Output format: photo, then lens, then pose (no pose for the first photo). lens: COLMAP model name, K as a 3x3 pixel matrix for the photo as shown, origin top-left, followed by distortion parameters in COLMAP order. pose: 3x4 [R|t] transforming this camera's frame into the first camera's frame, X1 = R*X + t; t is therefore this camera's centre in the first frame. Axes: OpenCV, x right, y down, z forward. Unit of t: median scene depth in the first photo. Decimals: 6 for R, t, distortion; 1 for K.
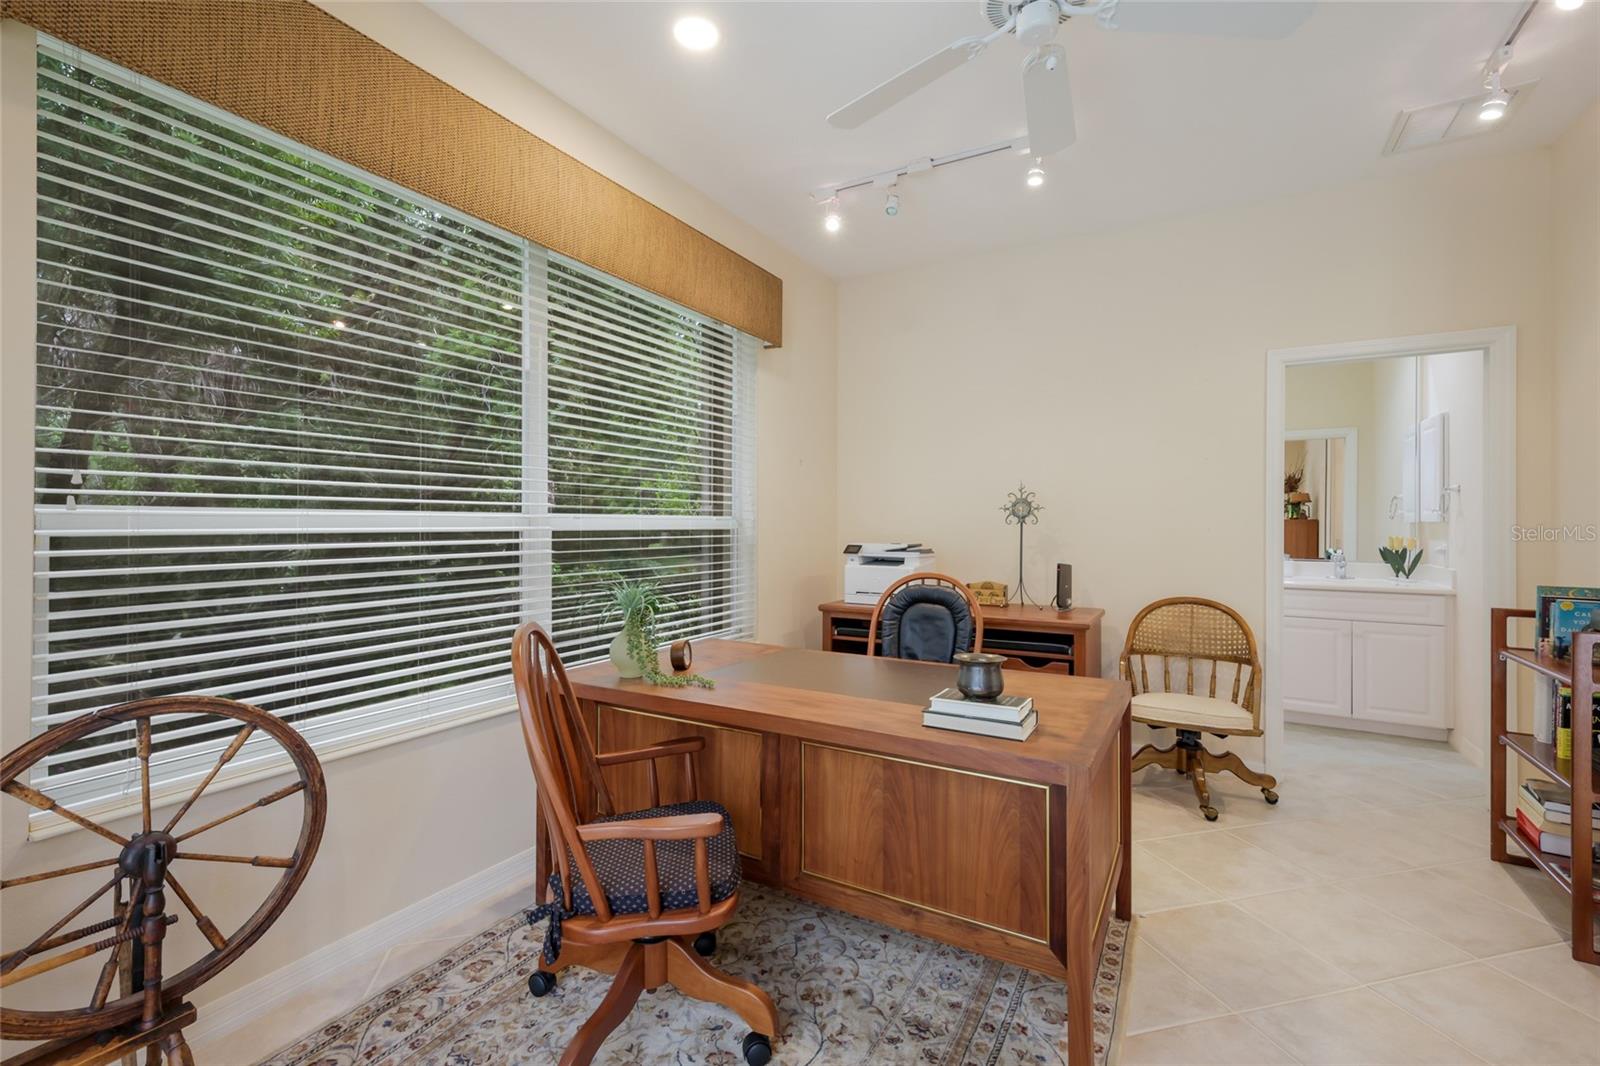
lens RADIAL K [[690.6, 0, 798.6], [0, 690.6, 539.0], [0, 0, 1]] dist [0.004999, 0.000430]
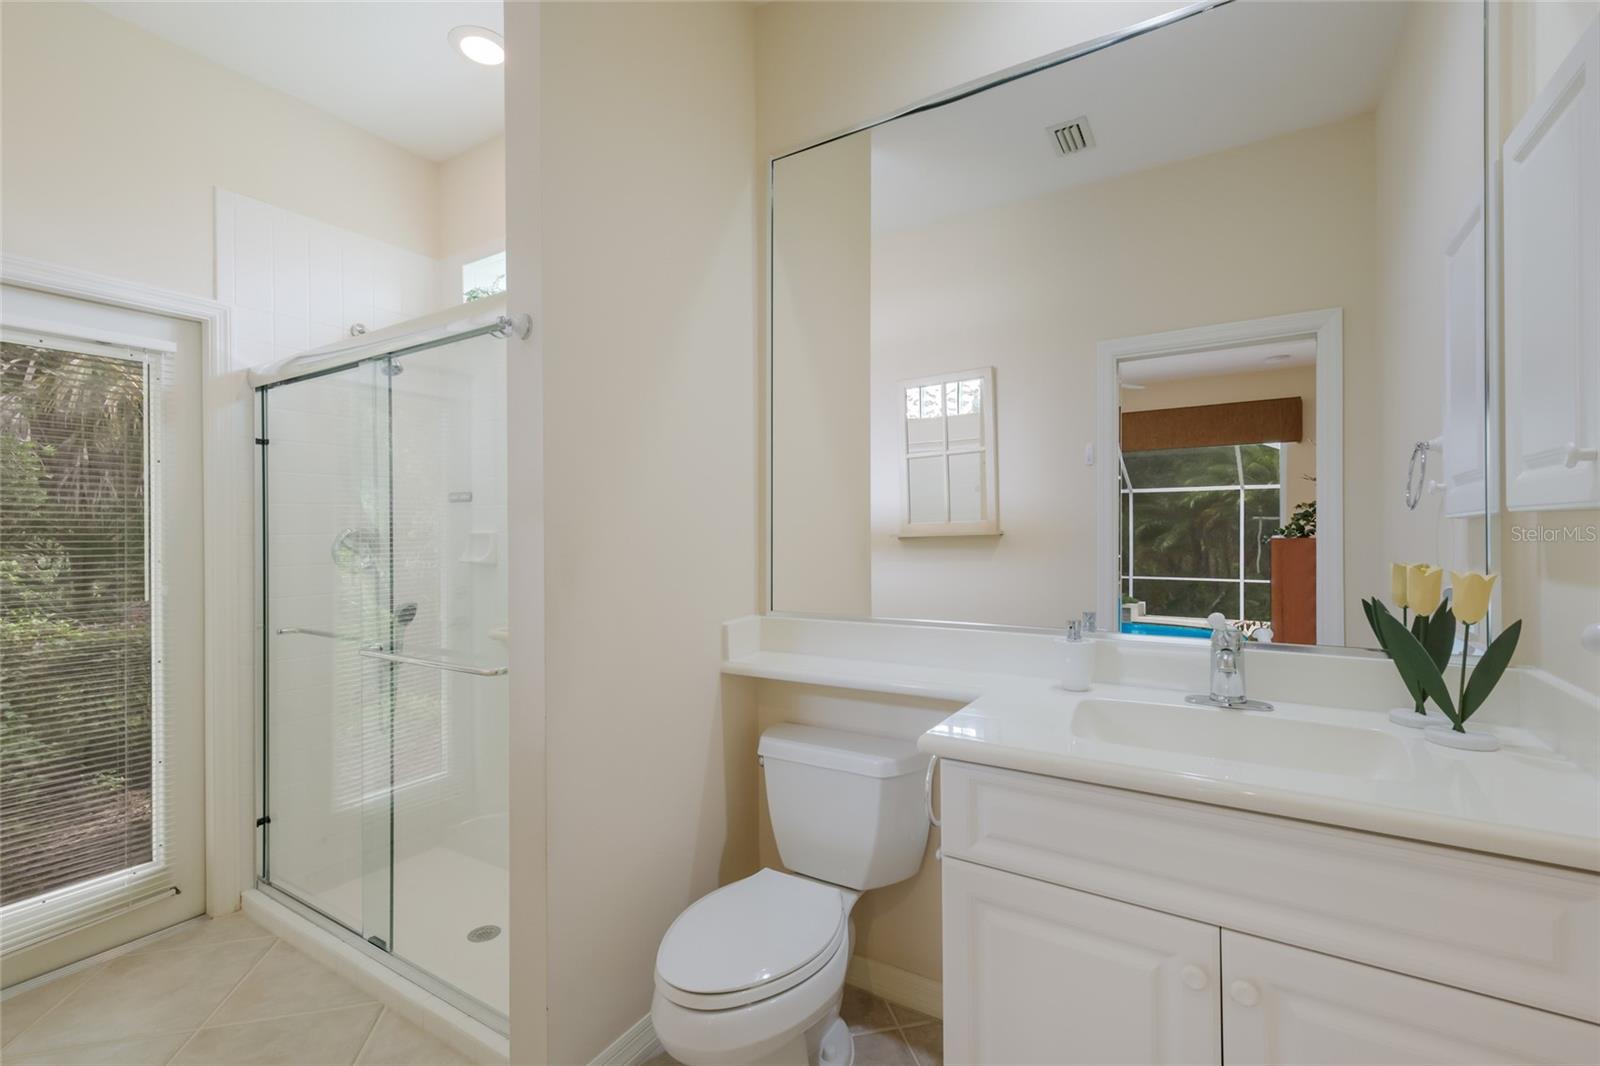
lens RADIAL K [[690.6, 0, 798.6], [0, 690.6, 539.0], [0, 0, 1]] dist [0.004999, 0.000430]
pose [[0.999192, -0.003806, -0.040021, 0.643028], [0.003478, 0.999960, -0.008261, -0.013007], [0.040051, 0.008115, 0.999165, 0.731191]]
